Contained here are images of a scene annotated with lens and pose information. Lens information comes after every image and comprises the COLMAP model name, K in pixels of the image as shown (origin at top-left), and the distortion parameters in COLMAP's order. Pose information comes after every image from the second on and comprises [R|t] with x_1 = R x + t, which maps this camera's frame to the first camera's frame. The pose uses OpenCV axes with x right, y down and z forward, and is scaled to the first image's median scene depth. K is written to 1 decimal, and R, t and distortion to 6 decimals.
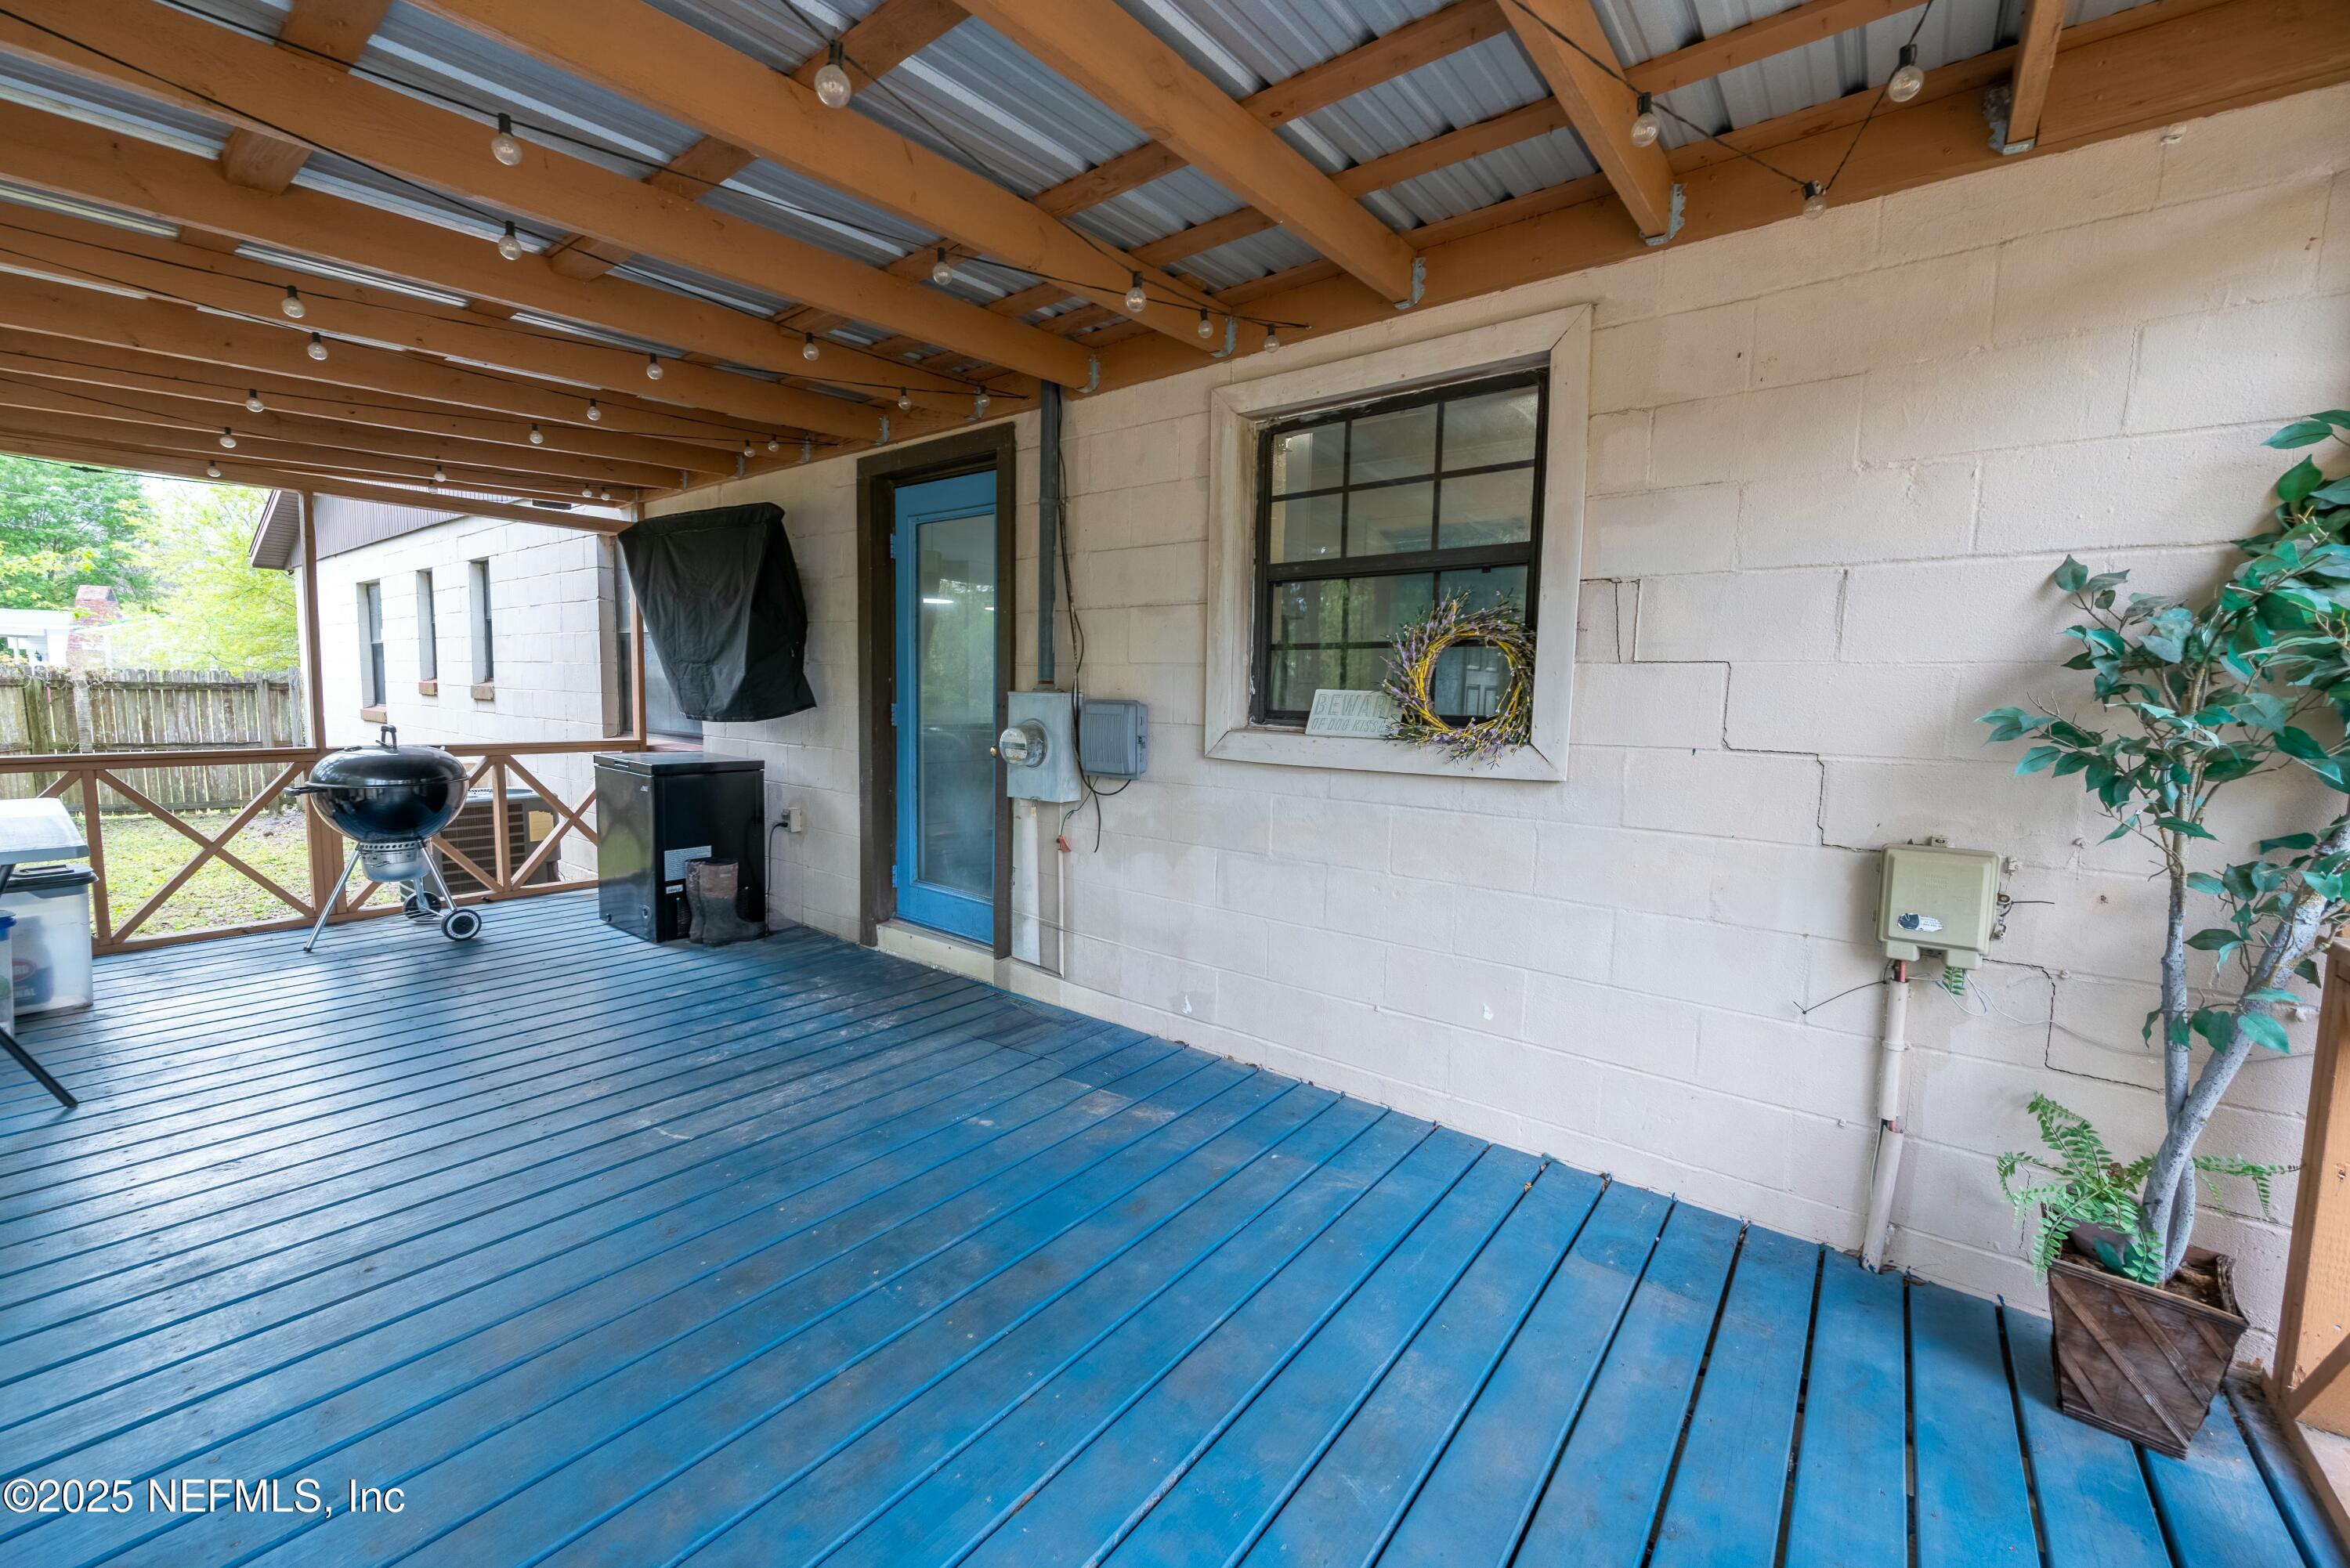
lens RADIAL K [[925.2, 0, 1174.4], [0, 925.2, 786.3], [0, 0, 1]] dist [-0.003162, 0.000255]
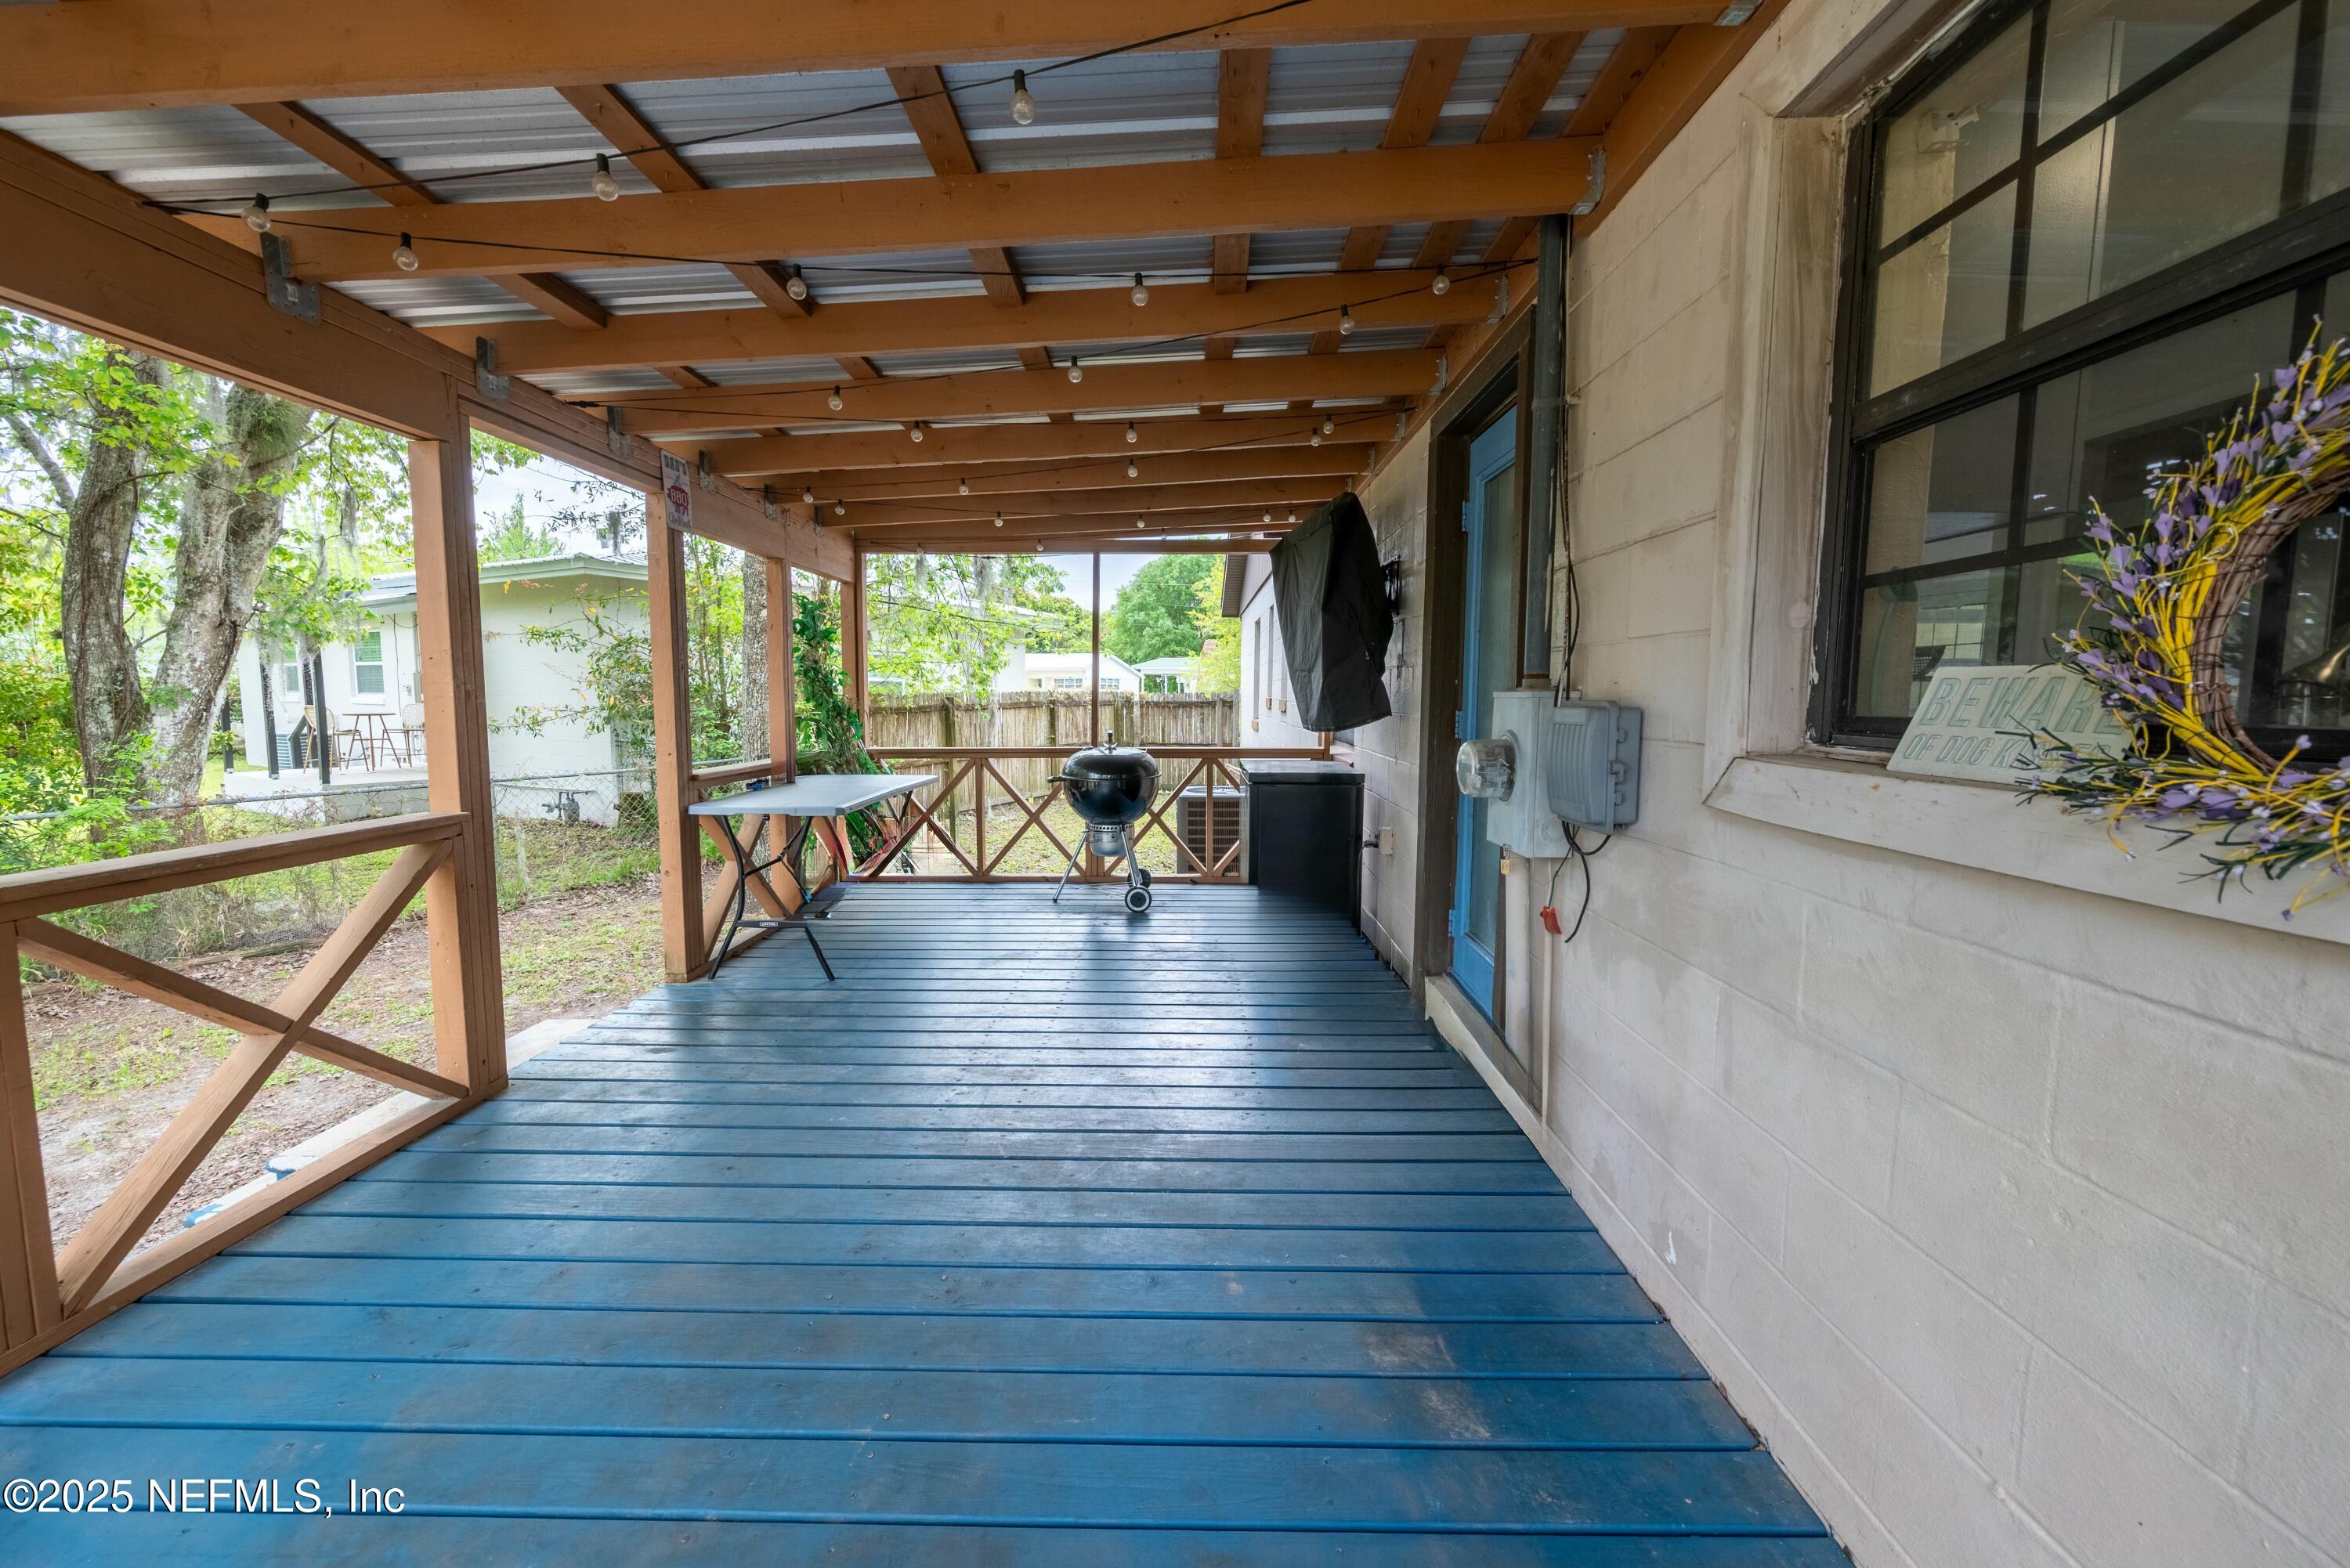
lens RADIAL K [[925.2, 0, 1169.6], [0, 925.2, 789.1], [0, 0, 1]] dist [-0.003162, 0.000255]
pose [[0.600062, 0.060166, -0.797688, 0.260491], [-0.067848, 0.997402, 0.024190, -0.031499], [0.797071, 0.039606, 0.602585, 0.419511]]
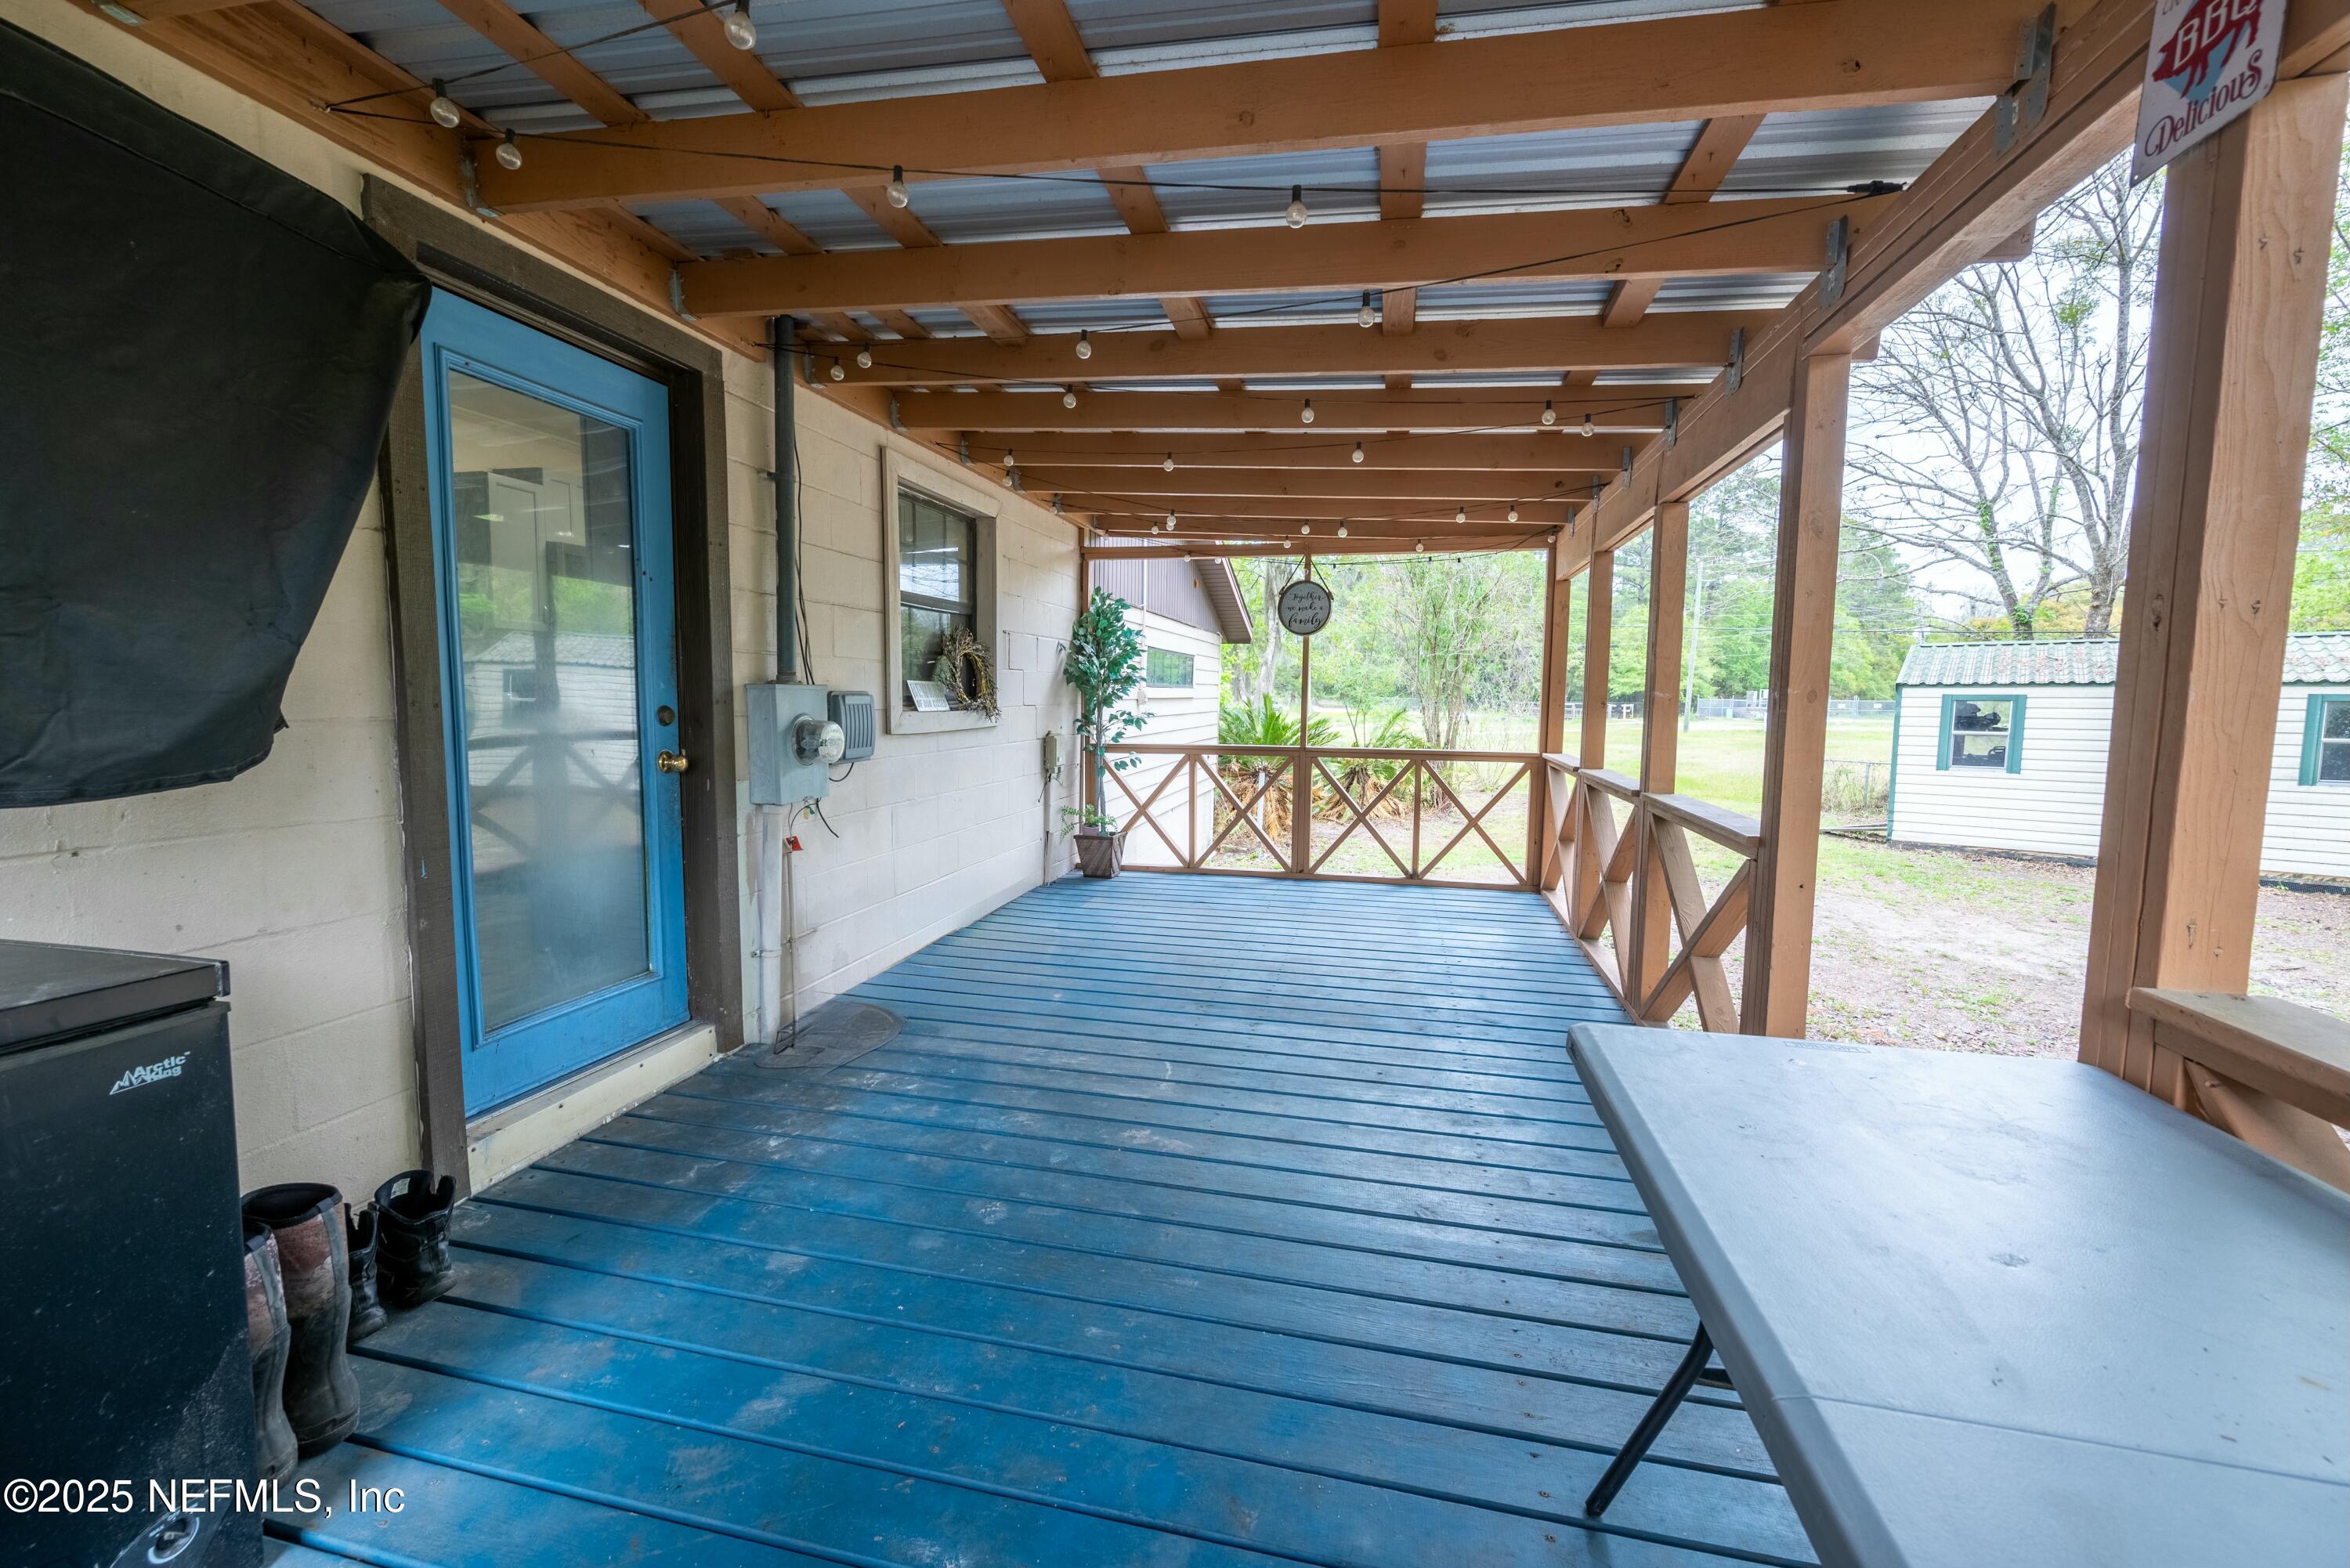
lens RADIAL K [[925.2, 0, 1173.9], [0, 925.2, 775.7], [0, 0, 1]] dist [-0.003162, 0.000255]
pose [[-0.425219, -0.103207, 0.899187, -1.245038], [0.065711, 0.987335, 0.144399, -0.130650], [-0.902702, 0.120488, -0.413052, 1.137486]]
